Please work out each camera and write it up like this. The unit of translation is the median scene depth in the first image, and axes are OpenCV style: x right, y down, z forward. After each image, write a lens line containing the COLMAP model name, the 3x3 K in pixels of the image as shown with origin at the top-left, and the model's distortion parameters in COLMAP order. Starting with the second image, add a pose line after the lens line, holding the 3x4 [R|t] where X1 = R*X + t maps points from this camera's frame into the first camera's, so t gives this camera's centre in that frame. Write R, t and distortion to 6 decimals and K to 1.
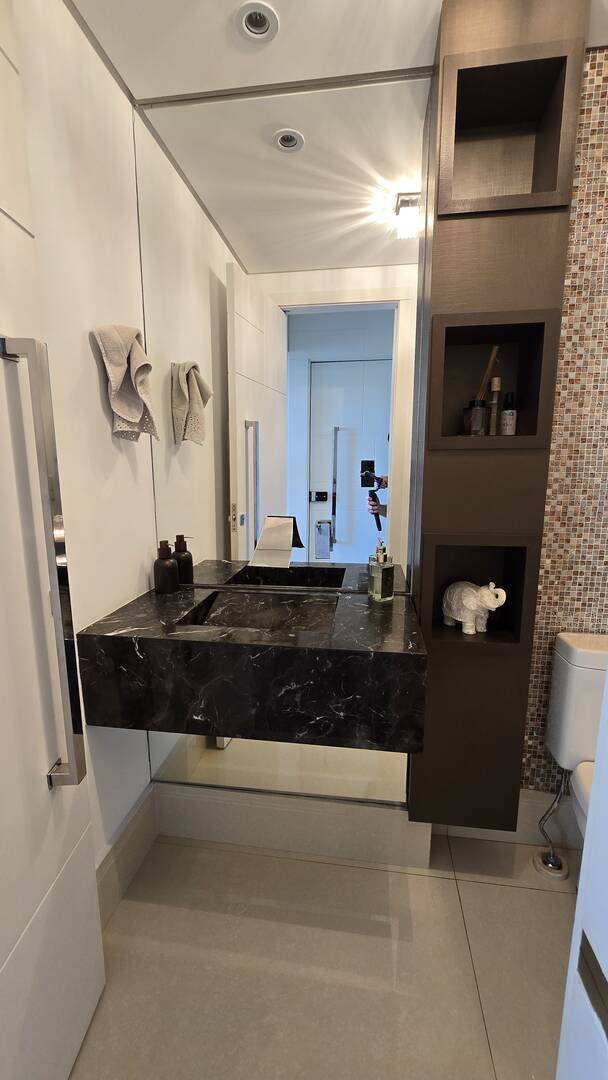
lens RADIAL K [[441.7, 0, 311.6], [0, 441.7, 535.9], [0, 0, 1]] dist [-0.008244, 0.003546]
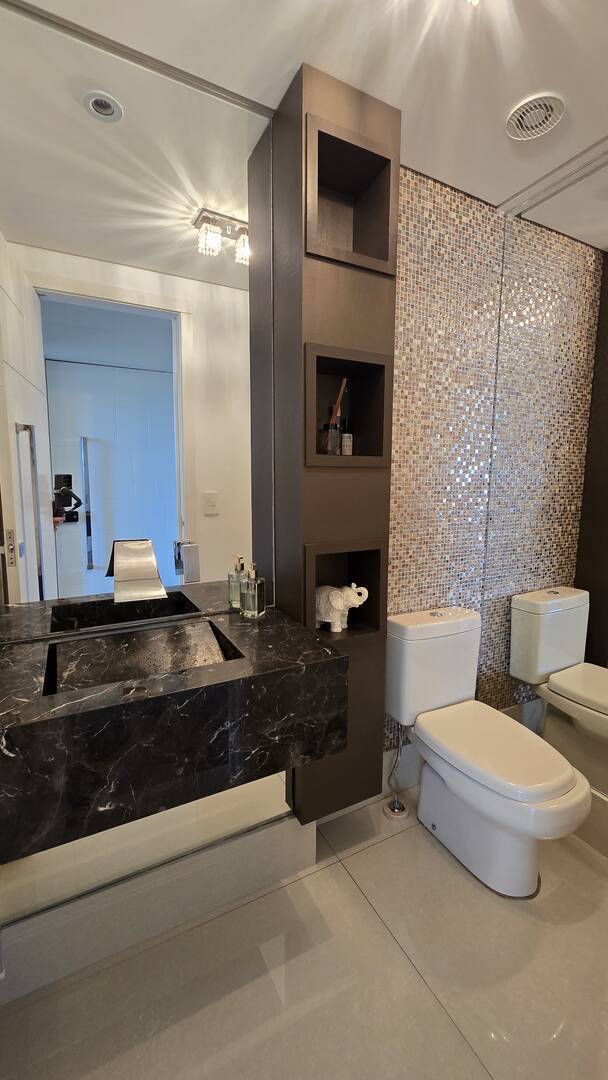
lens RADIAL K [[441.7, 0, 308.3], [0, 441.7, 536.6], [0, 0, 1]] dist [-0.008244, 0.003546]
pose [[0.810349, -0.072070, 0.581498, -0.324023], [0.090174, 0.995924, -0.002228, -0.020780], [-0.578967, 0.054241, 0.813545, 0.122980]]
